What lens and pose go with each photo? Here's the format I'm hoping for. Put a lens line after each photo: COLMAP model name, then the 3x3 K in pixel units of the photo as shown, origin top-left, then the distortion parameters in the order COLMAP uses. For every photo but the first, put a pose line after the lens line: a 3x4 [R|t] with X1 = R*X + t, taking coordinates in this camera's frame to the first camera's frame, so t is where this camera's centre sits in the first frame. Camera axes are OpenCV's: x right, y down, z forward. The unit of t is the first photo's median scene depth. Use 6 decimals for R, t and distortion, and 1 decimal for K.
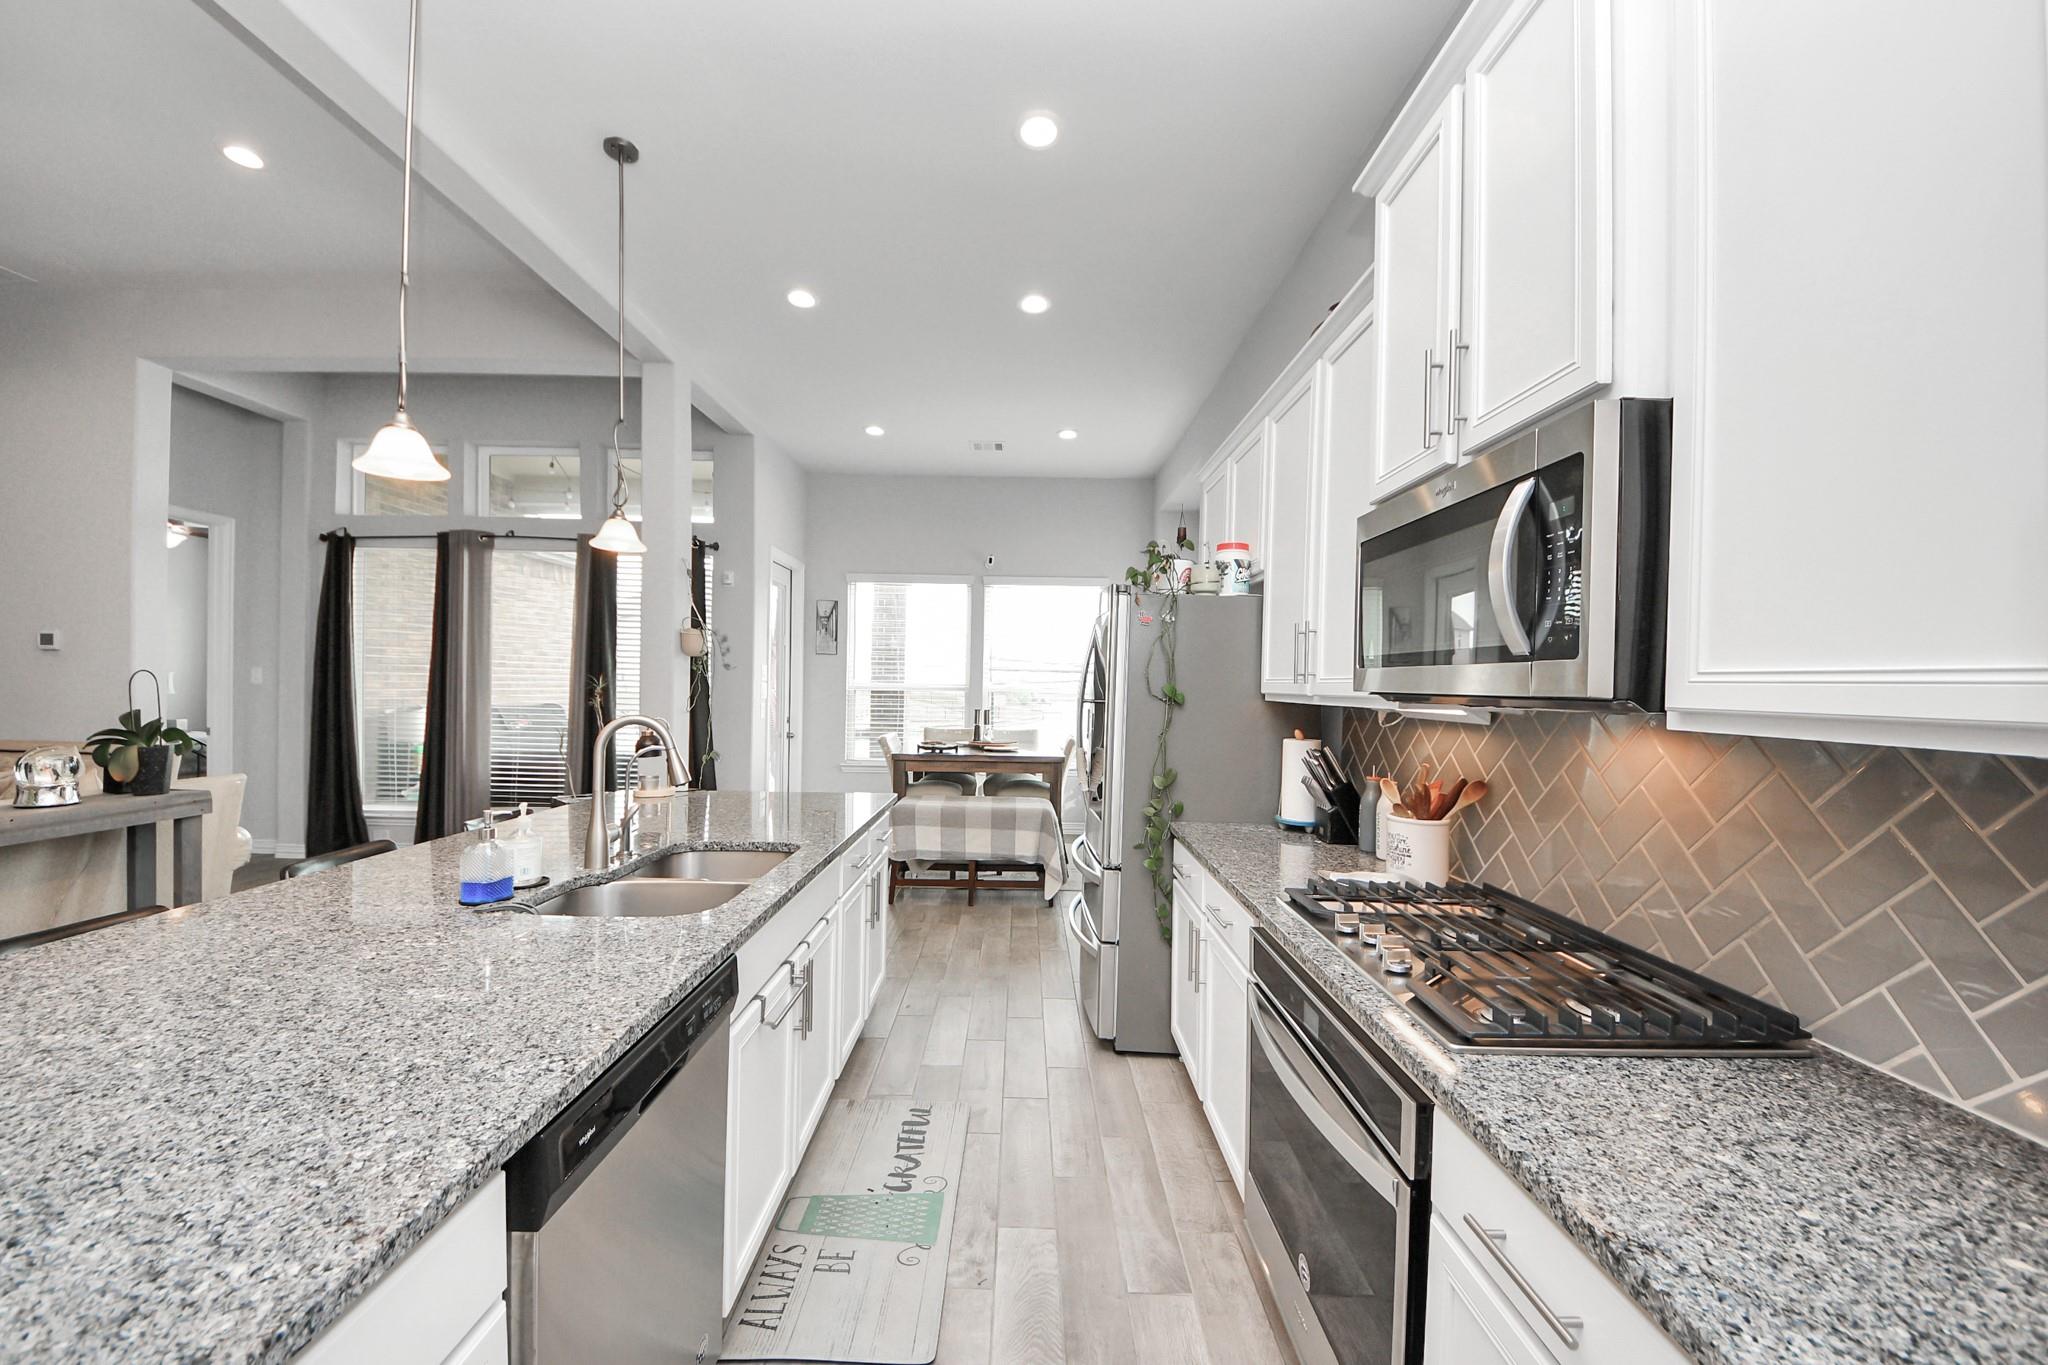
lens RADIAL K [[735.5, 0, 1024.0], [0, 735.5, 682.5], [0, 0, 1]] dist [0.017041, -0.014002]
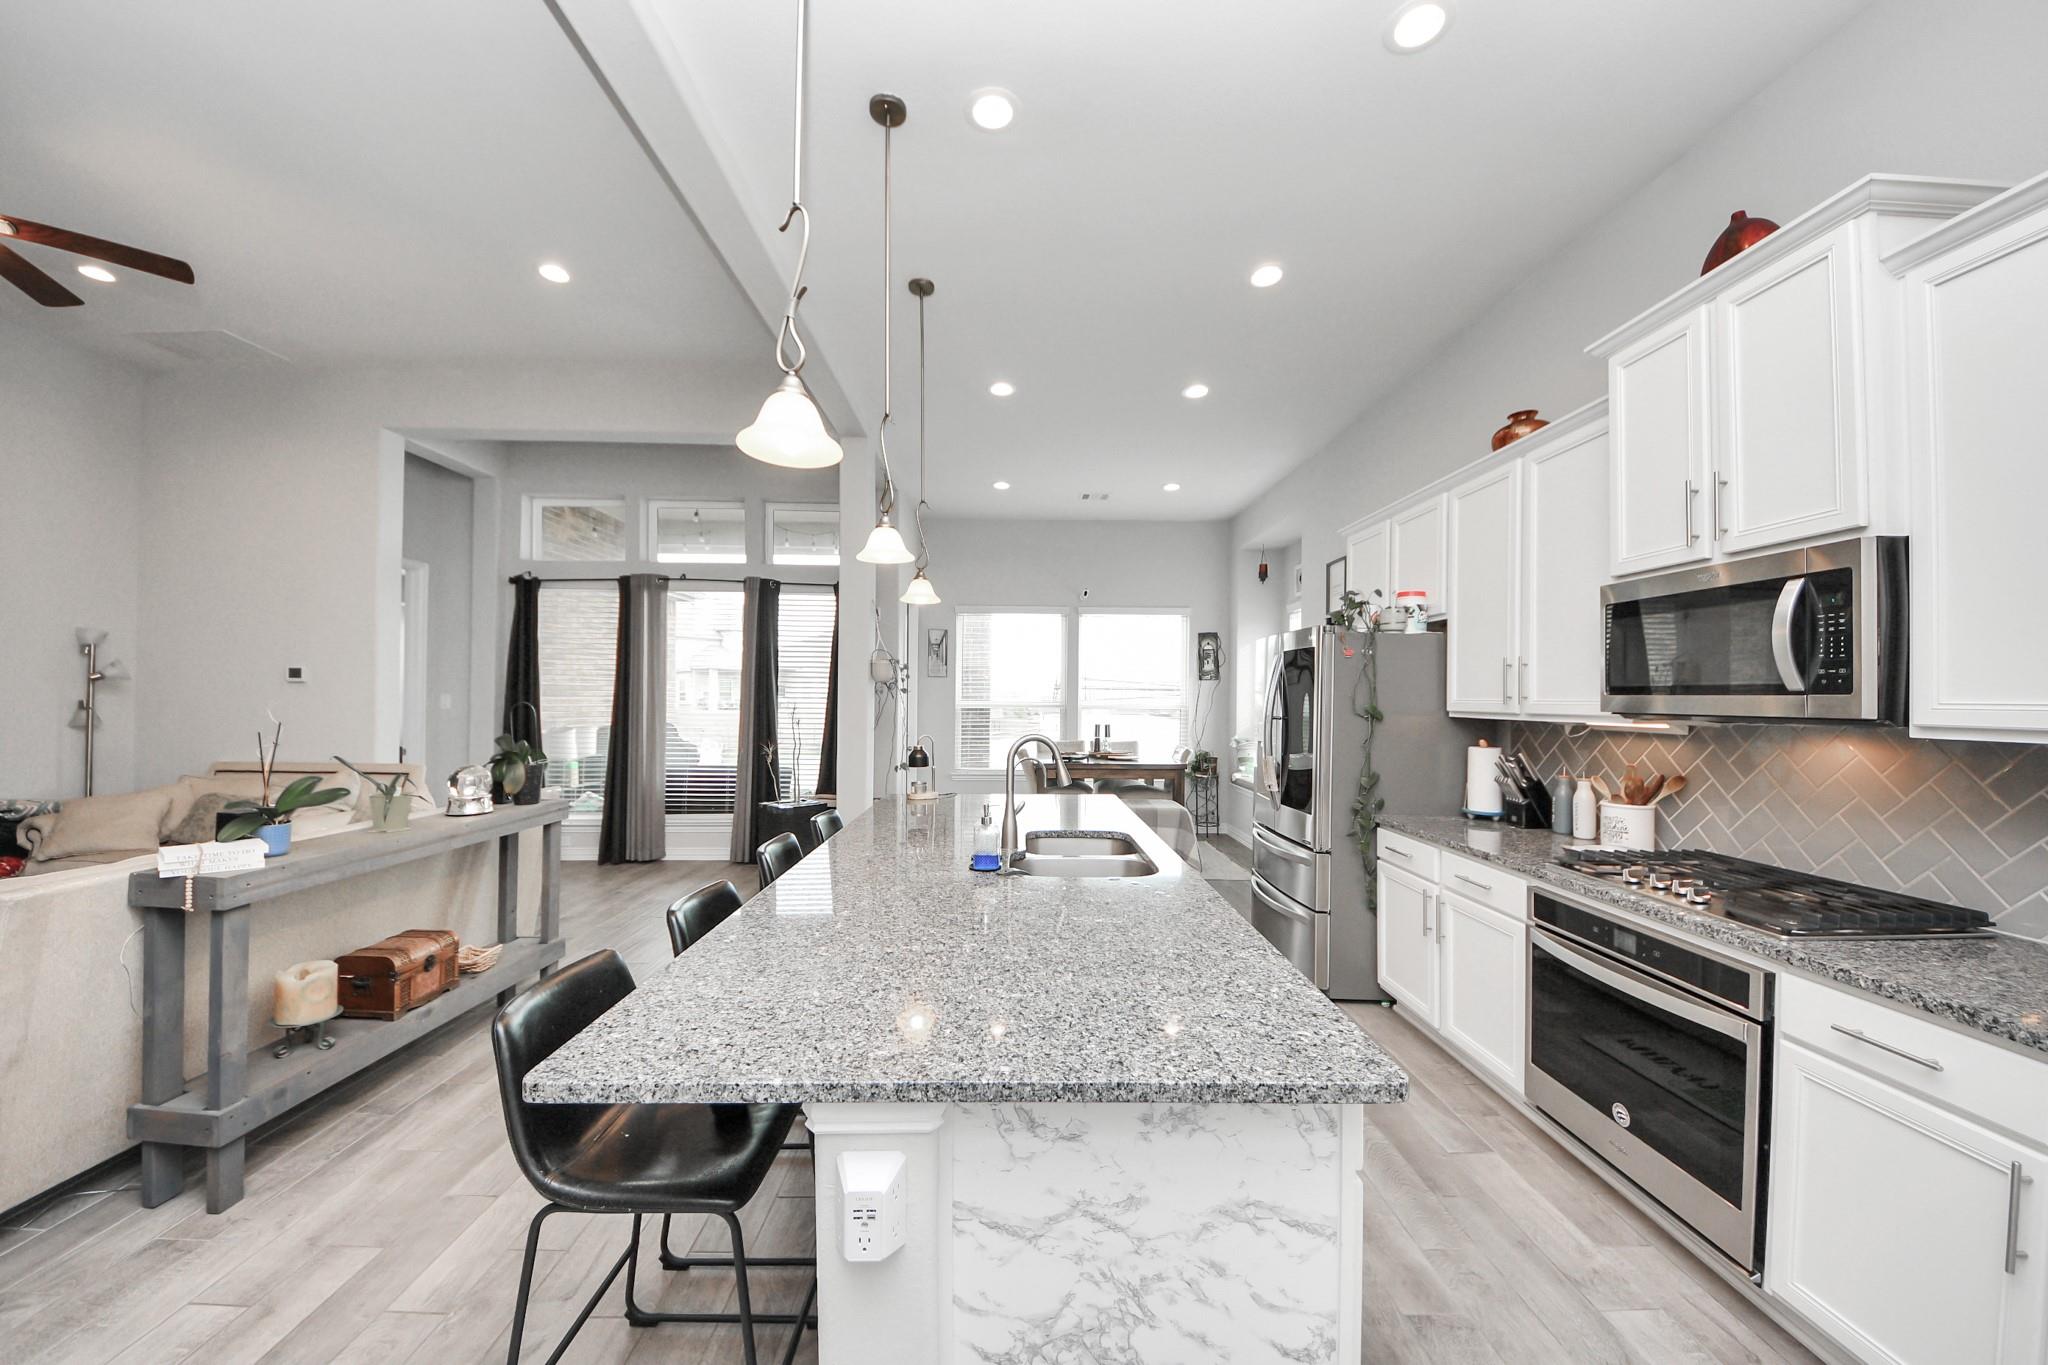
lens RADIAL K [[691.7, 0, 1024.0], [0, 691.7, 682.5], [0, 0, 1]] dist [0.012678, -0.010485]
pose [[0.999932, -0.011608, 0.001033, -0.394311], [0.011626, 0.999722, -0.020523, -0.018021], [-0.000794, 0.020534, 0.999789, -0.186620]]
